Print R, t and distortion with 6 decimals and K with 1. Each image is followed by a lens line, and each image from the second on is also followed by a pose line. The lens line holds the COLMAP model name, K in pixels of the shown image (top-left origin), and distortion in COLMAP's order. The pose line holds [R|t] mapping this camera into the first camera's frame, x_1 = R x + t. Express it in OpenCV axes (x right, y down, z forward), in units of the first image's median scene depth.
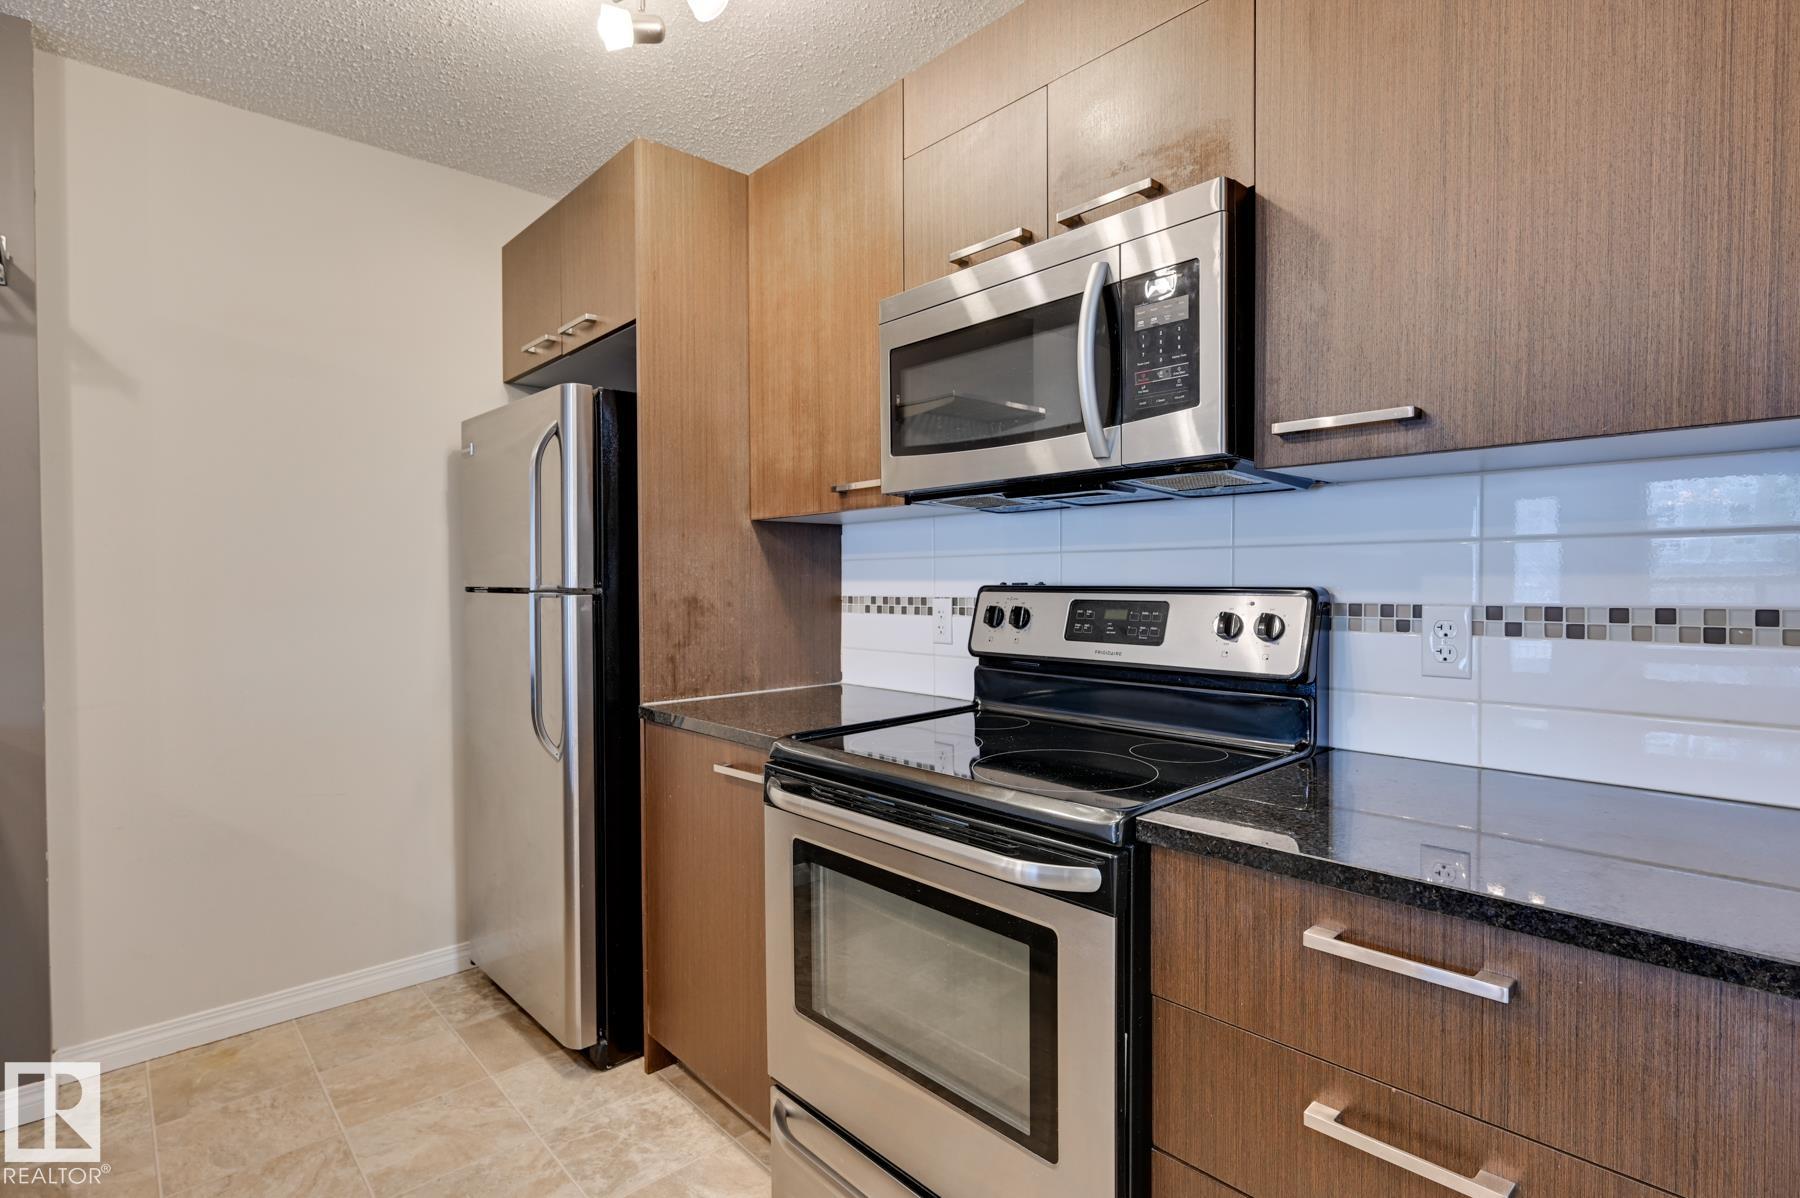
lens RADIAL K [[881.3, 0, 904.0], [0, 881.3, 598.7], [0, 0, 1]] dist [0.000909, -0.000556]
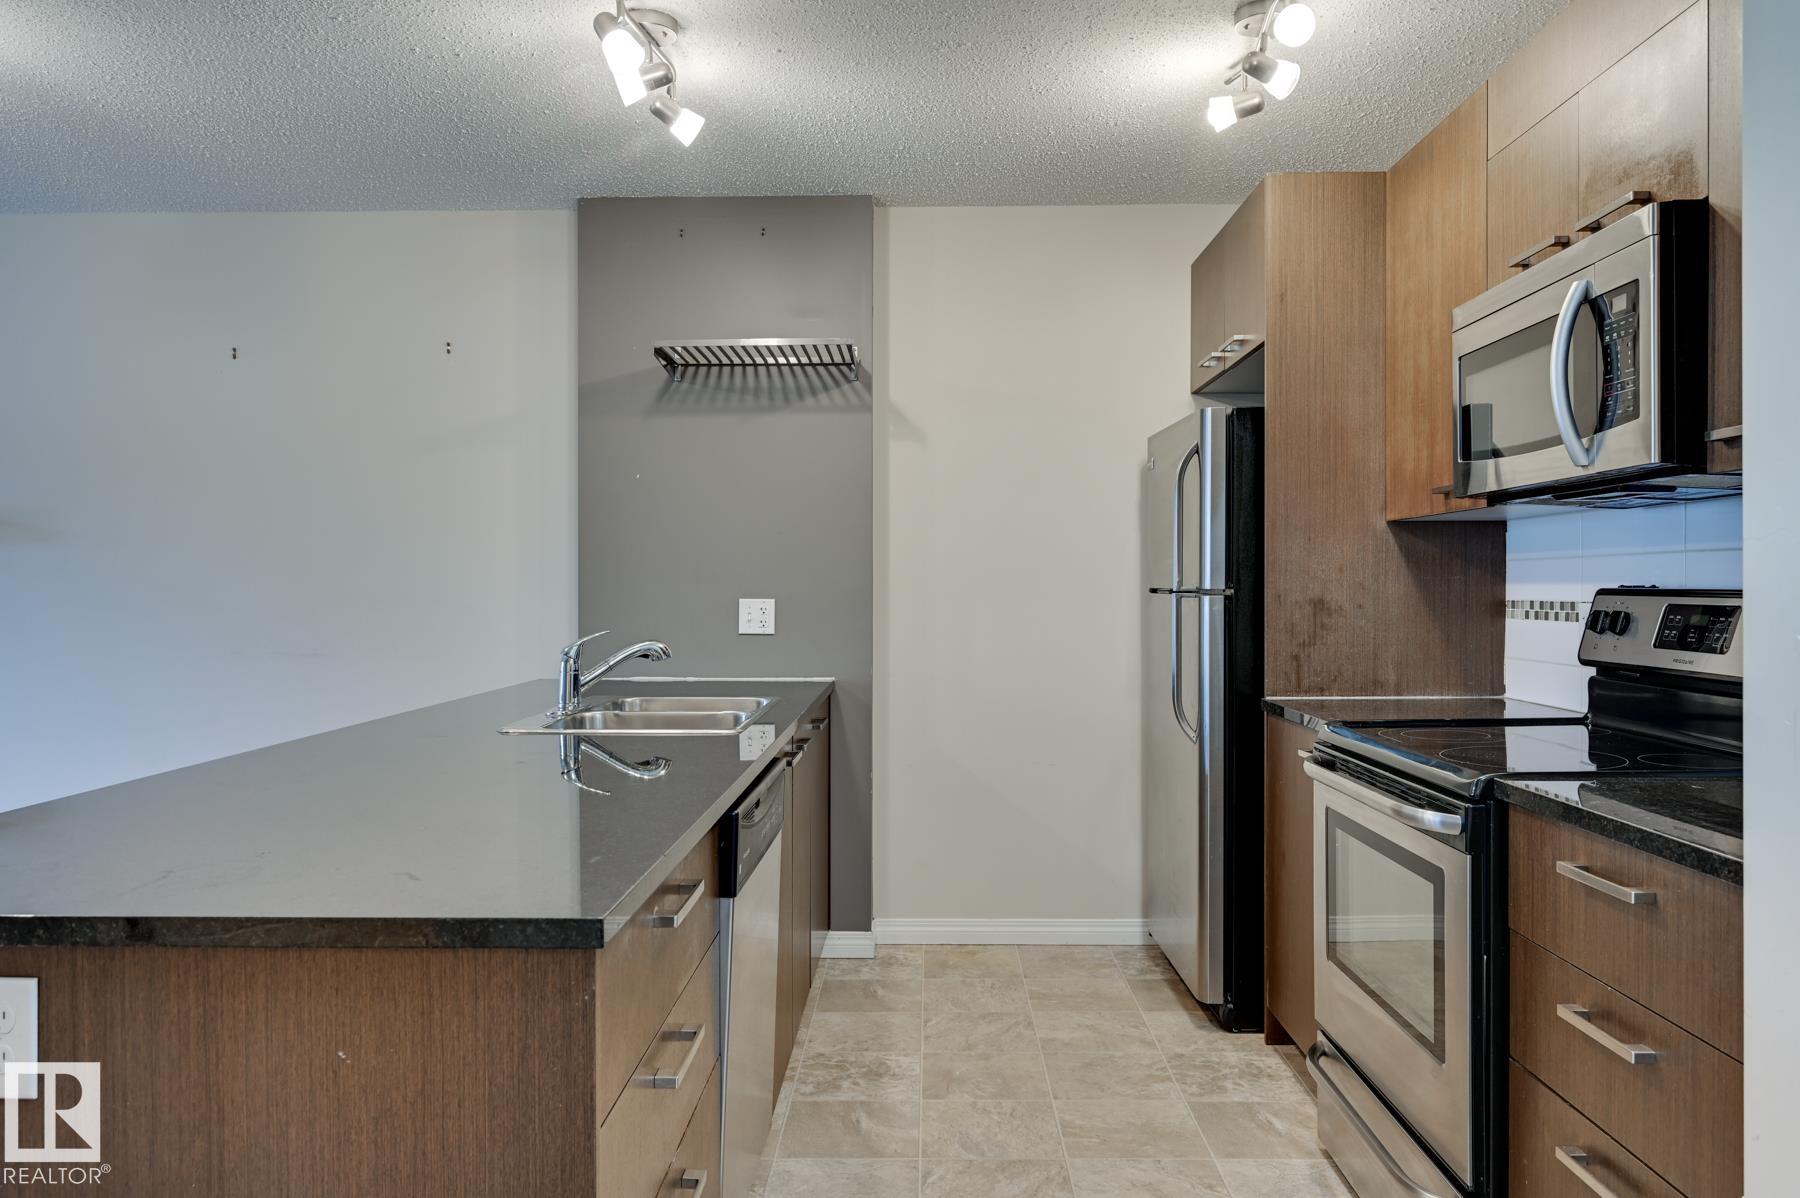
lens RADIAL K [[1313.0, 0, 903.5], [0, 1313.0, 593.4], [0, 0, 1]] dist [-0.003950, -0.000654]
pose [[0.721867, 0.006682, -0.692000, 0.494082], [-0.014963, 0.999870, -0.005953, 0.008653], [0.691870, 0.014652, 0.721873, -0.465568]]
